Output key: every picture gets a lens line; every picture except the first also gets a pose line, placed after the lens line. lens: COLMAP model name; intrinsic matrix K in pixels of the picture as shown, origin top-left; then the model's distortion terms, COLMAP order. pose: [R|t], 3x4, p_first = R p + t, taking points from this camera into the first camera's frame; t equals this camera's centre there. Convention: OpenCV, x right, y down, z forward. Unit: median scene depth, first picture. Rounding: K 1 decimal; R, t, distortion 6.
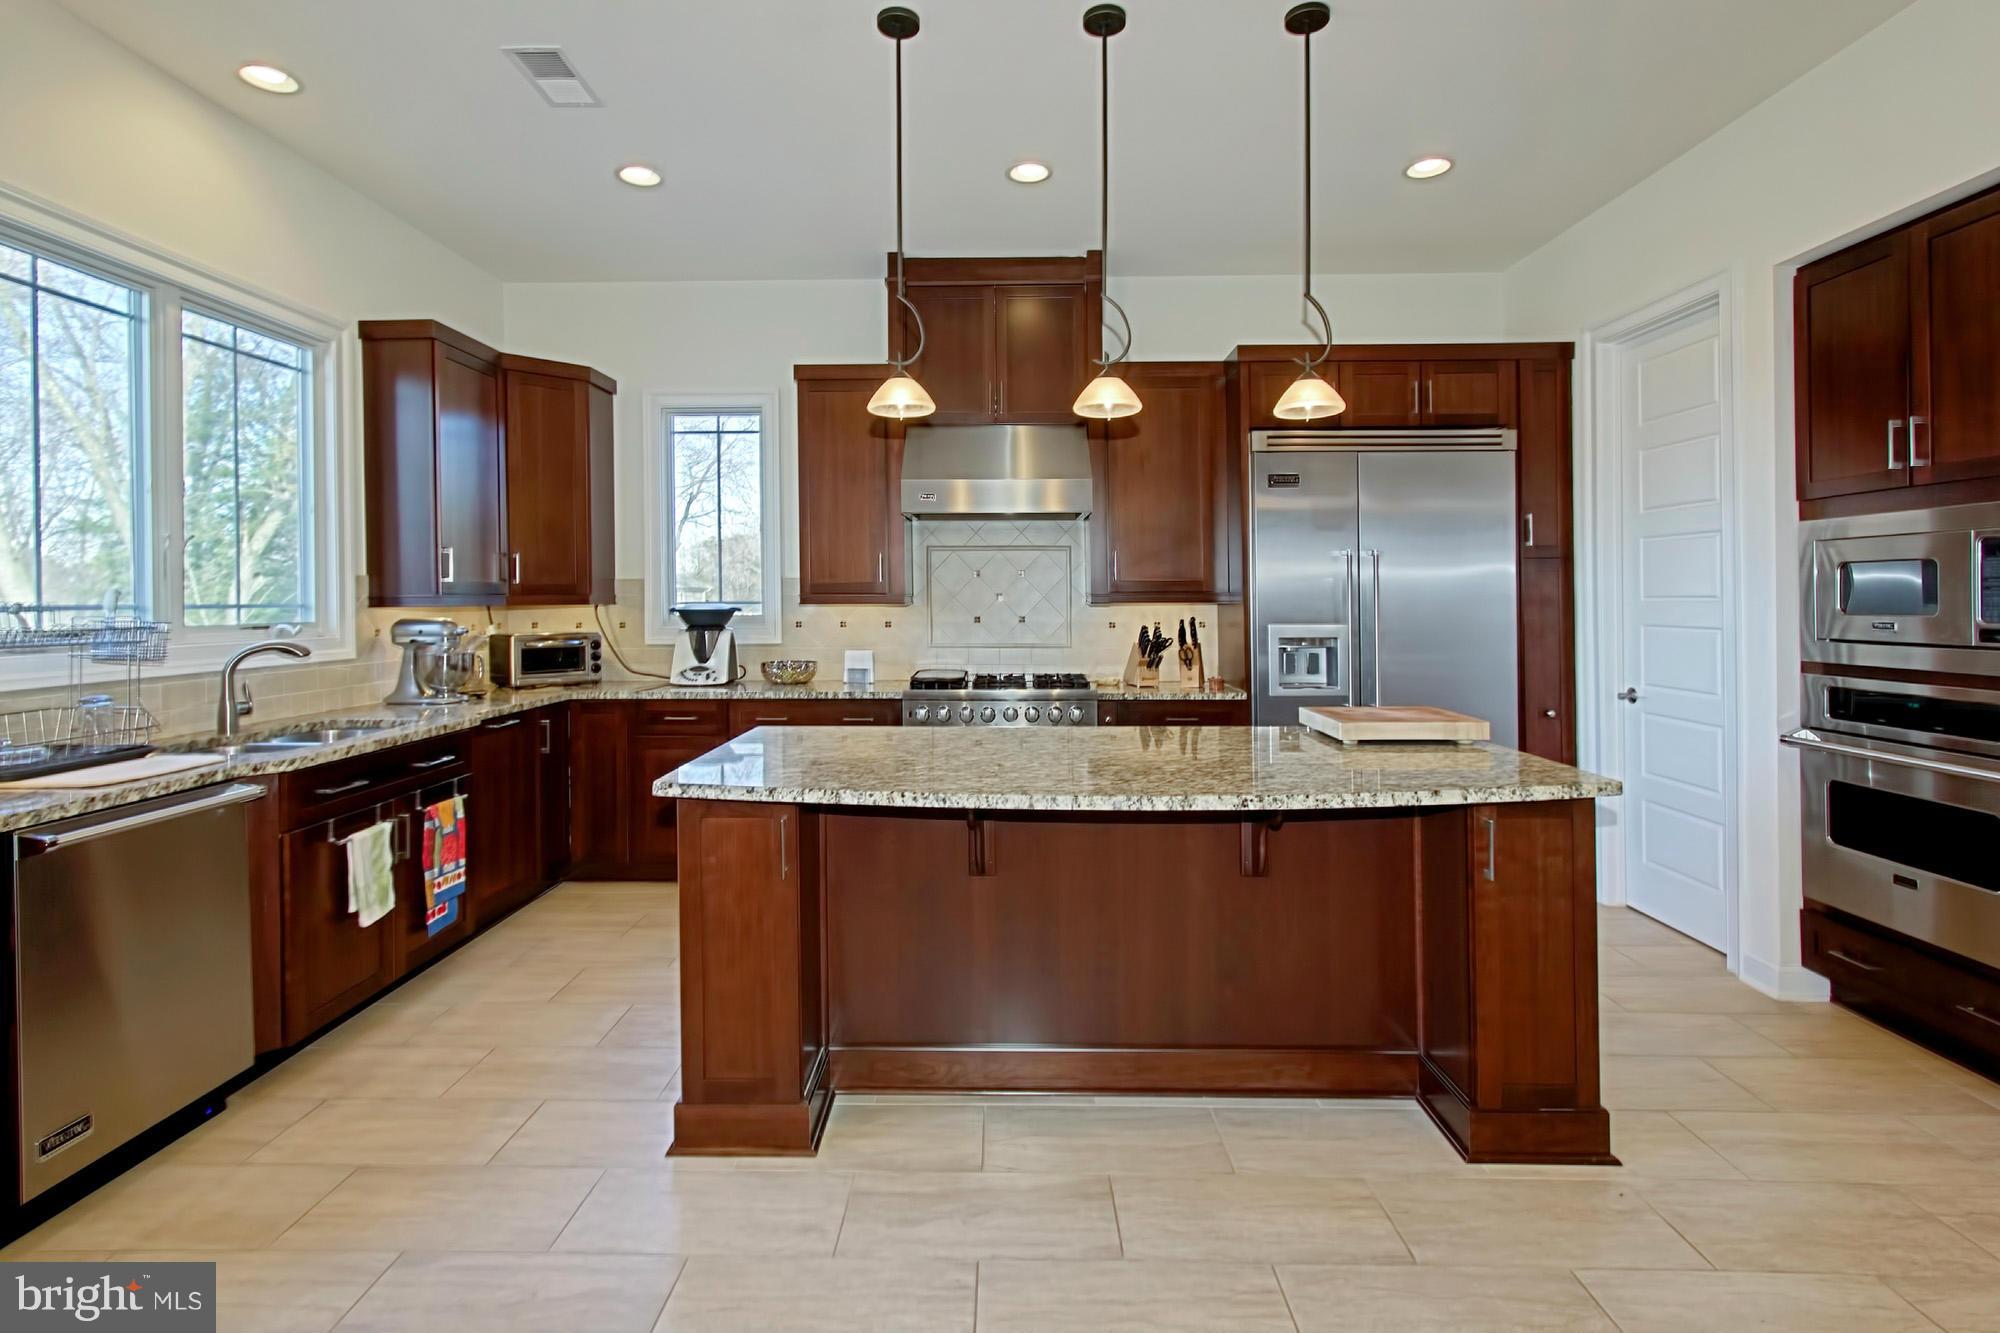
lens RADIAL K [[813.2, 0, 1013.7], [0, 813.2, 617.0], [0, 0, 1]] dist [0.001387, 0.000491]
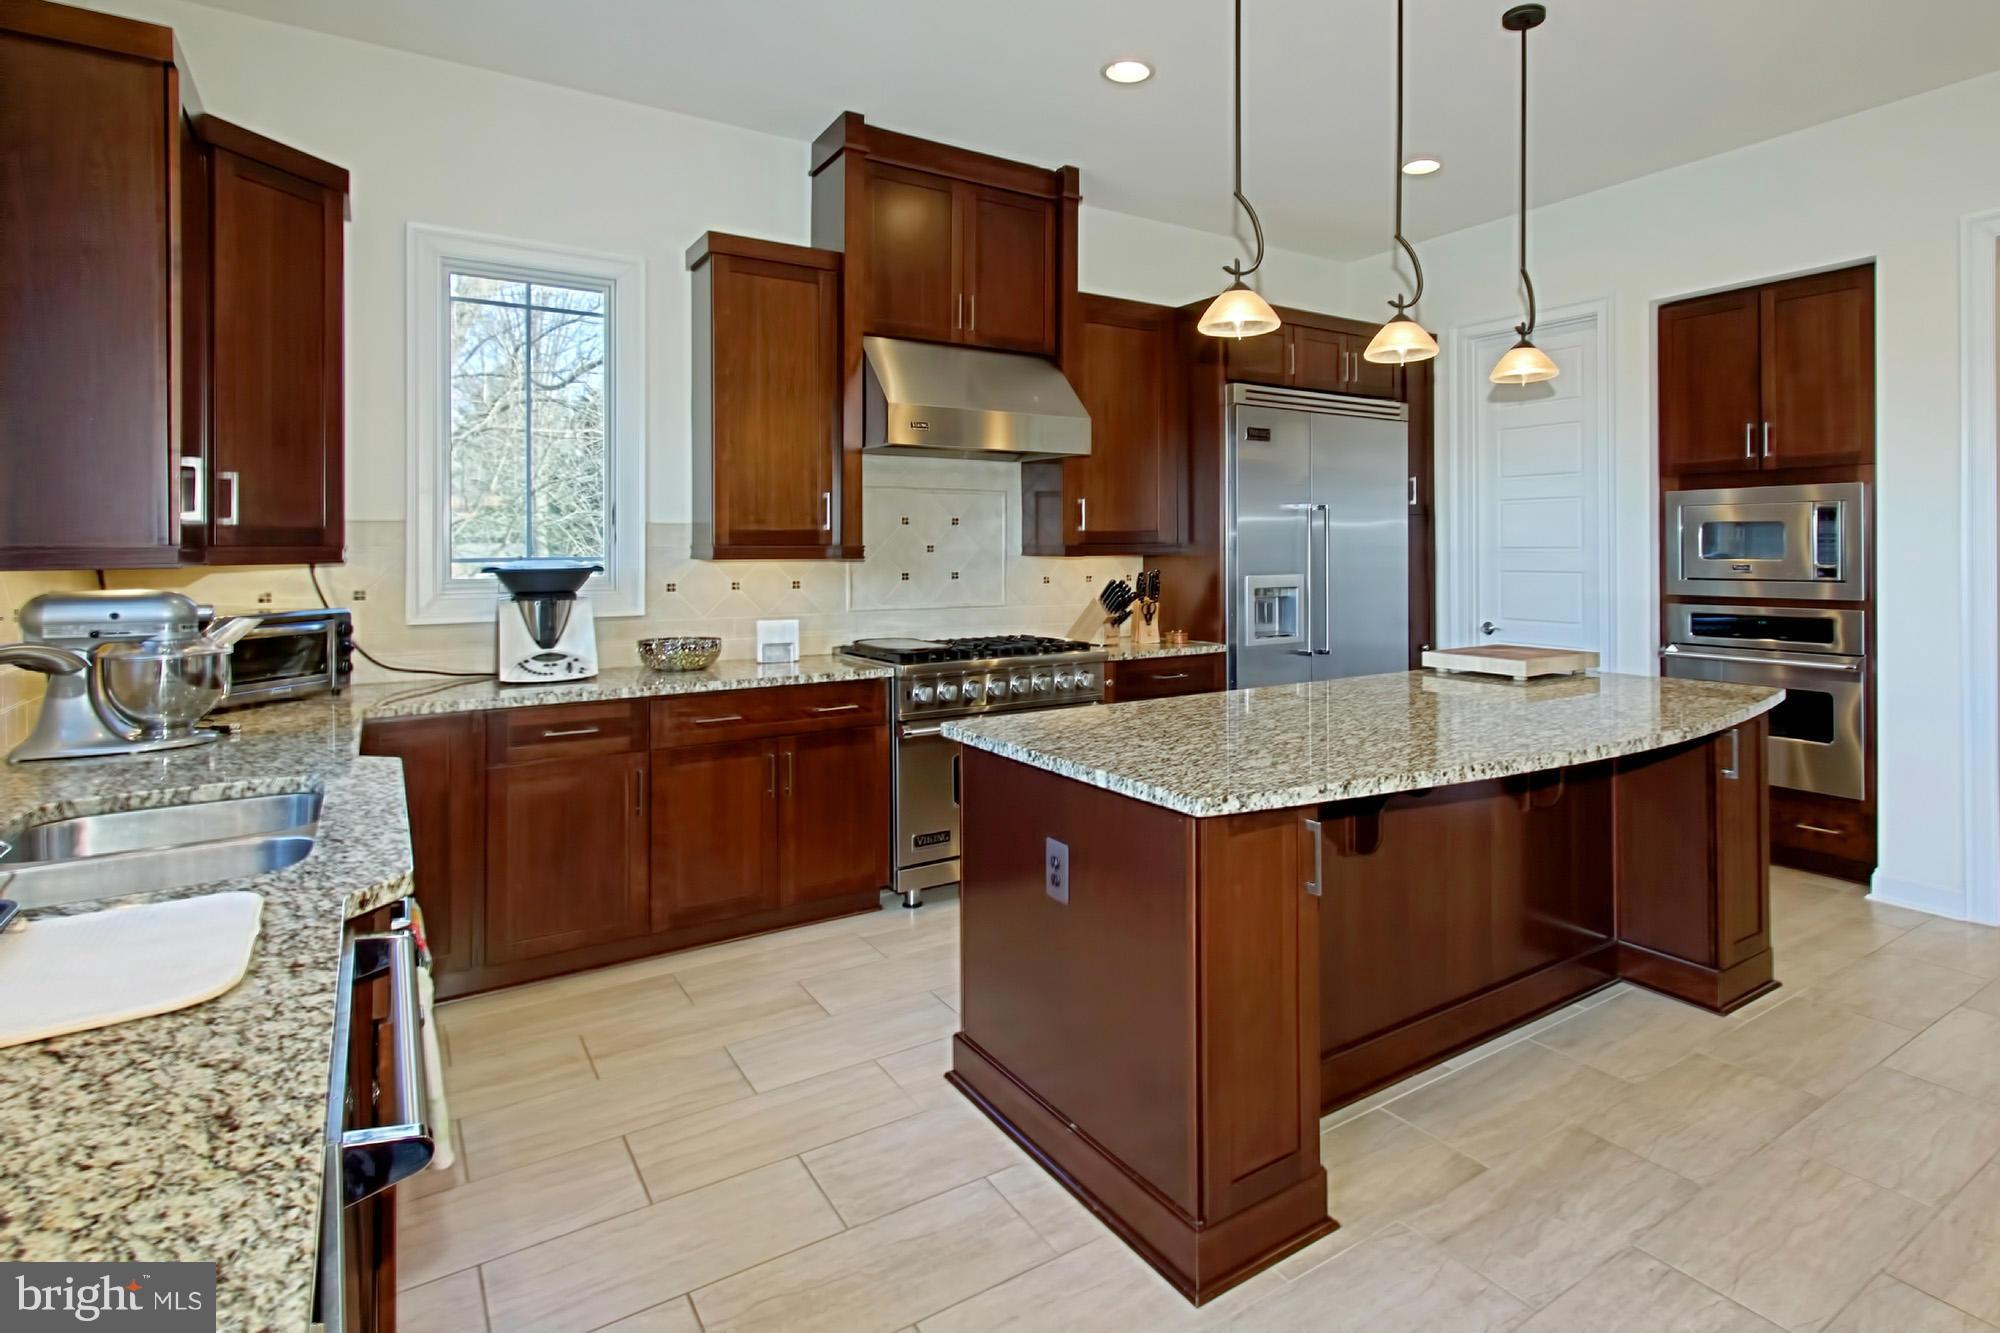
lens RADIAL K [[886.2, 0, 1077.0], [0, 886.2, 556.7], [0, 0, 1]] dist [-0.002933, 0.001854]
pose [[0.856738, -0.006310, 0.515713, -0.419707], [0.015361, 0.999794, -0.013285, -0.002766], [-0.515523, 0.019304, 0.856658, 0.161876]]
